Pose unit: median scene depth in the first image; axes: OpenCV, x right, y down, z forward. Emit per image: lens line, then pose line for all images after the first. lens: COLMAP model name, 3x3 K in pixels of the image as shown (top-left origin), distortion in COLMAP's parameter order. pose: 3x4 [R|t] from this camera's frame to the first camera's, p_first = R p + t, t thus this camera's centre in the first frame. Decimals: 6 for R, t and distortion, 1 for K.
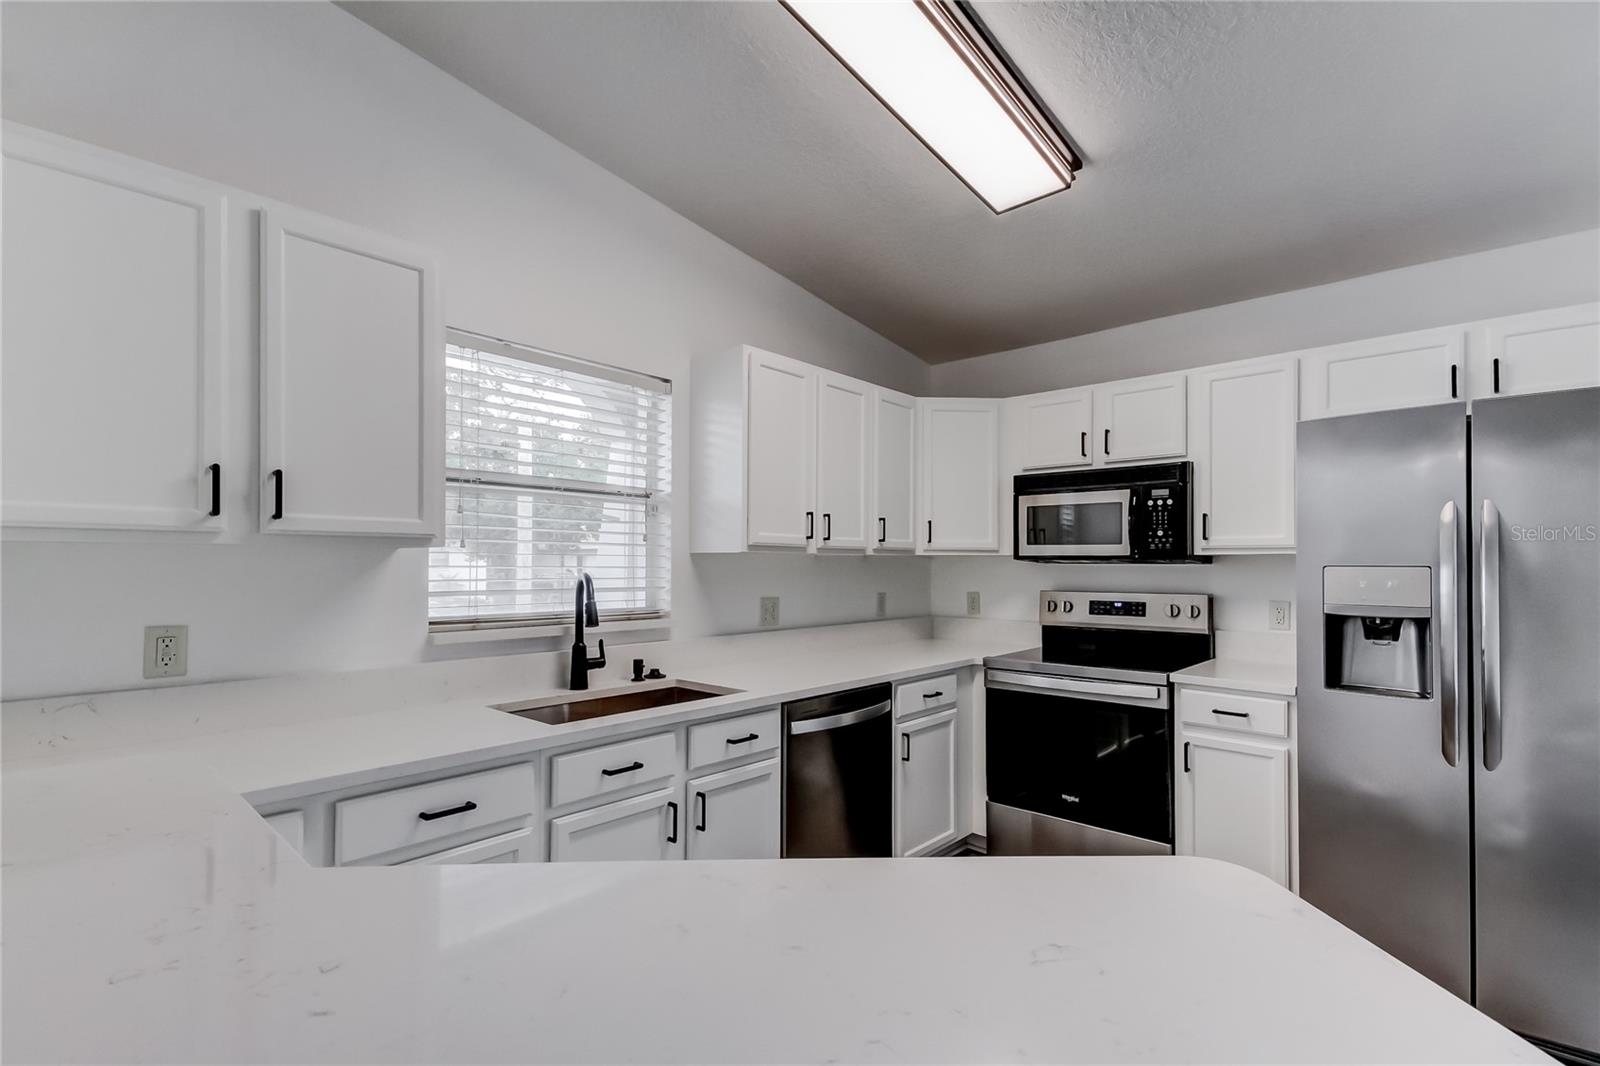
lens RADIAL K [[737.2, 0, 801.0], [0, 737.2, 556.5], [0, 0, 1]] dist [0.011270, -0.000188]
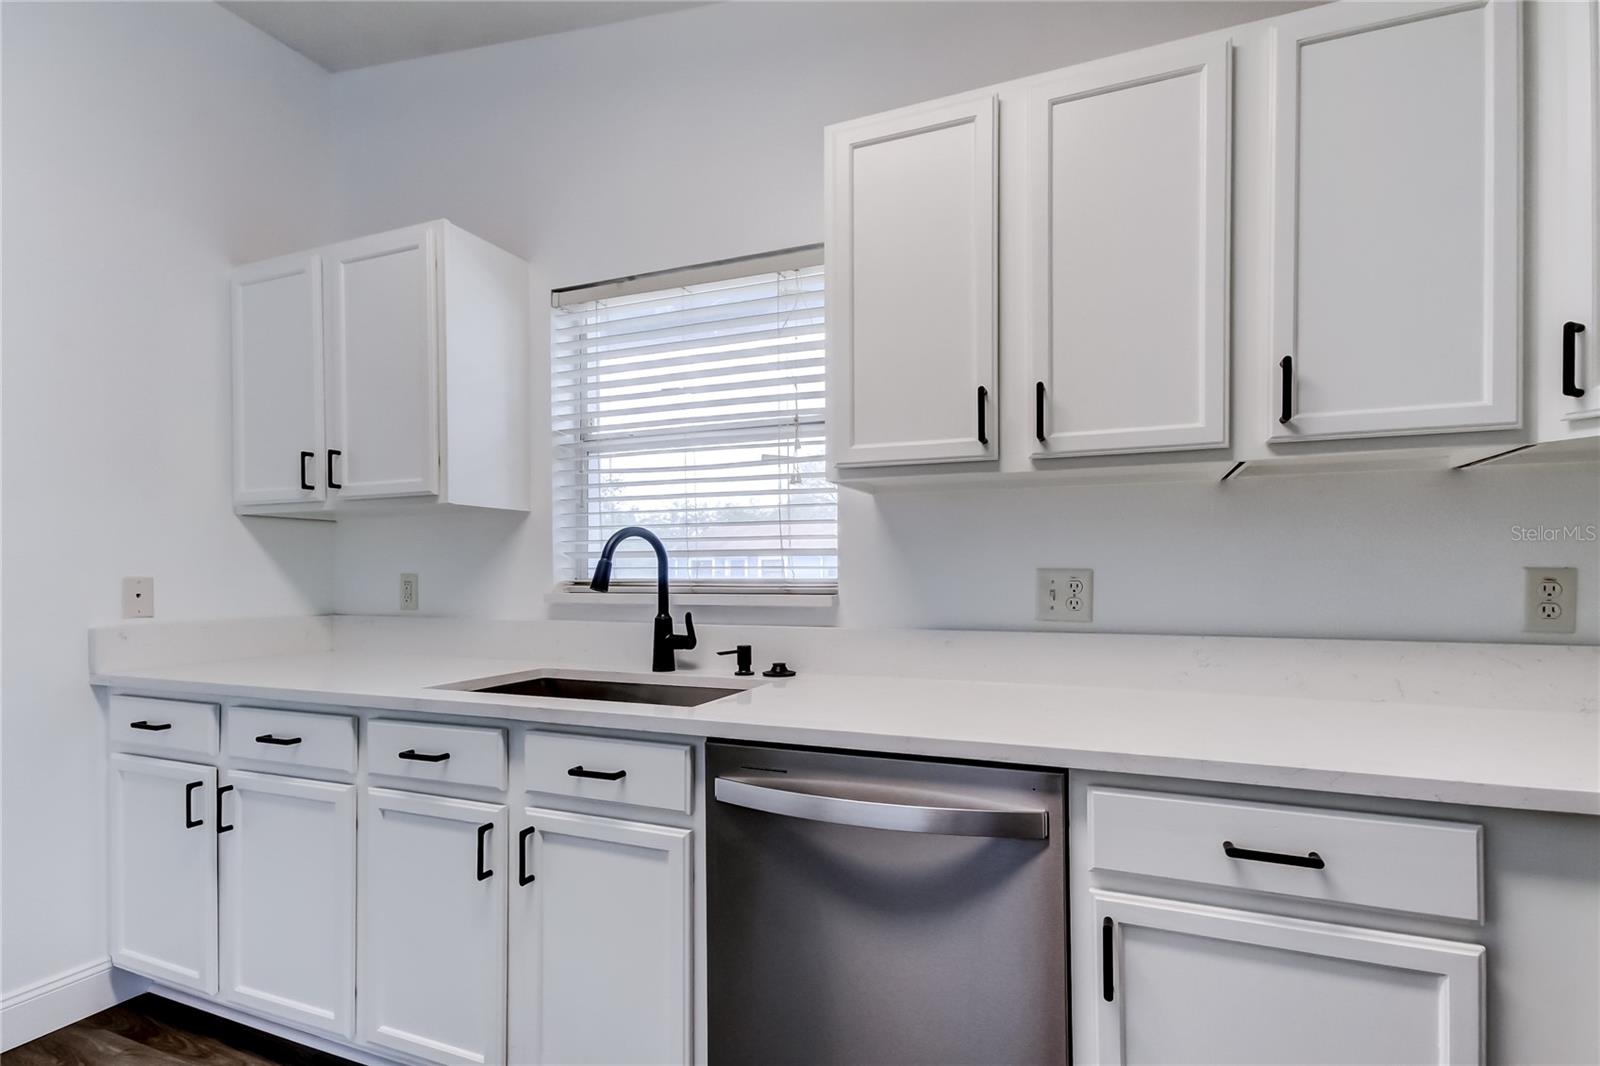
lens RADIAL K [[743.4, 0, 796.2], [0, 743.4, 575.7], [0, 0, 1]] dist [0.000324, -0.000054]
pose [[0.320309, -0.002856, -0.947309, 0.445739], [0.015489, 0.999878, 0.002223, 0.061582], [0.947186, -0.015385, 0.320314, 0.732024]]
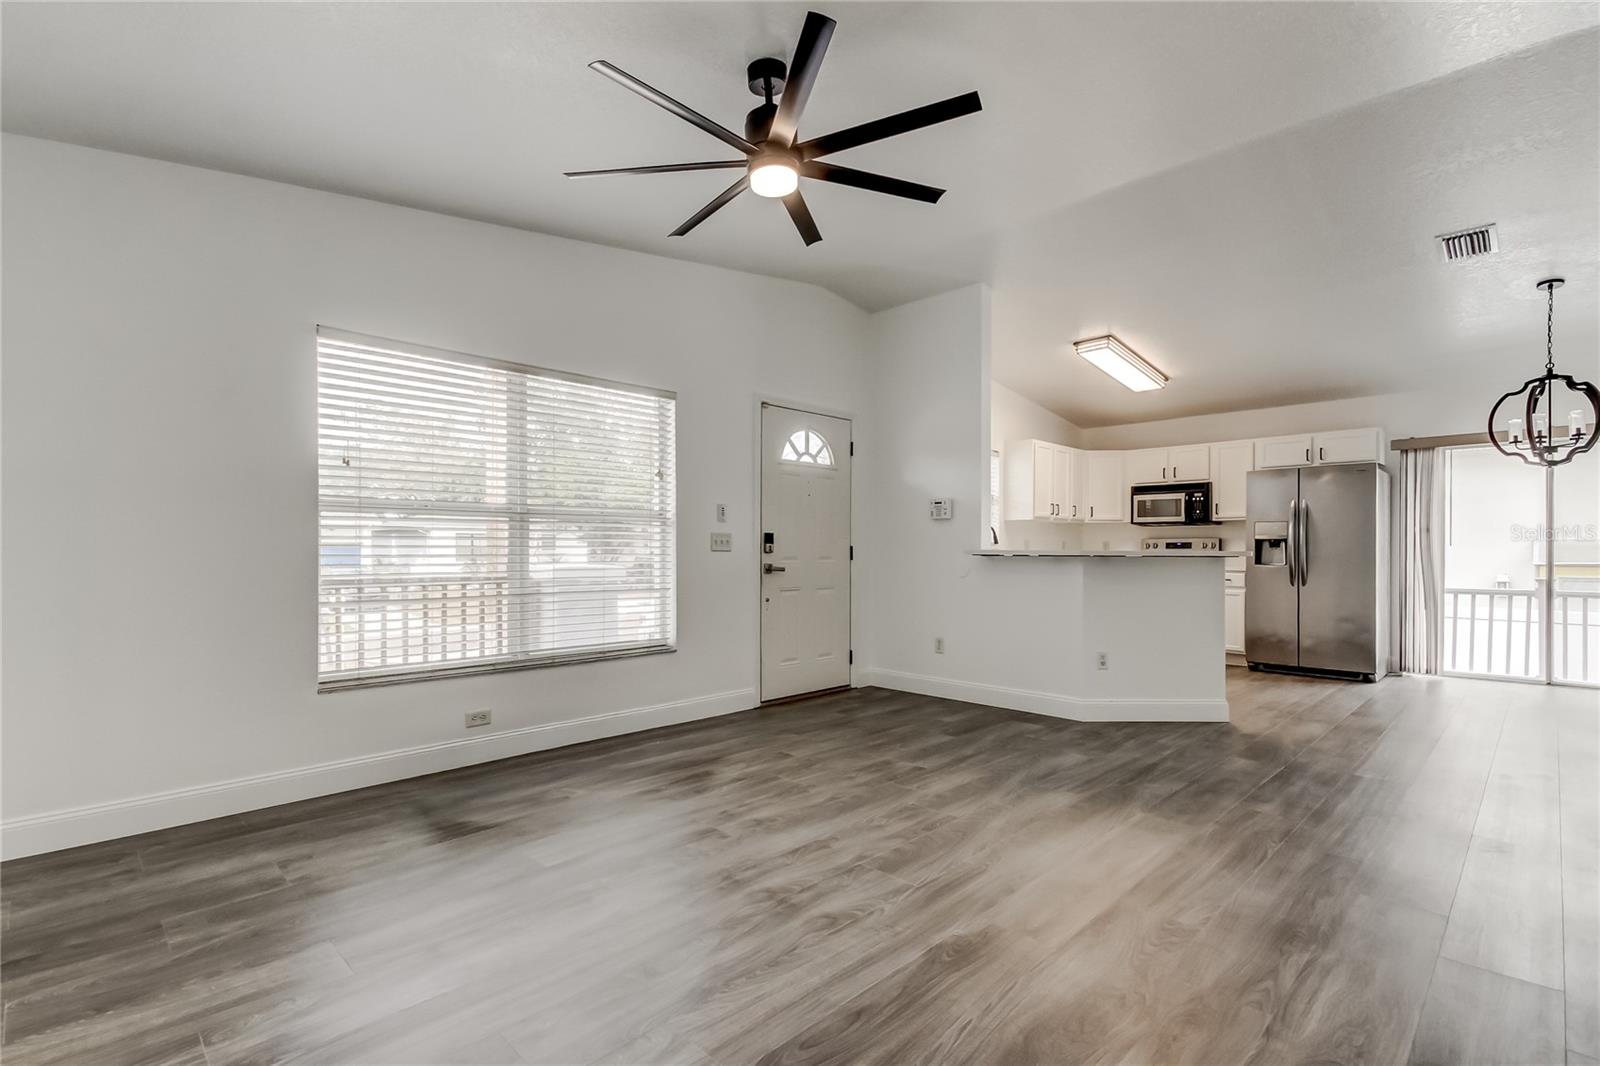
lens RADIAL K [[752.8, 0, 807.2], [0, 752.8, 548.4], [0, 0, 1]] dist [0.012869, -0.000115]
pose [[0.999289, -0.002859, -0.037585, -0.707208], [0.003185, 0.999958, 0.008612, 0.064141], [0.037559, -0.008726, 0.999256, -1.537612]]
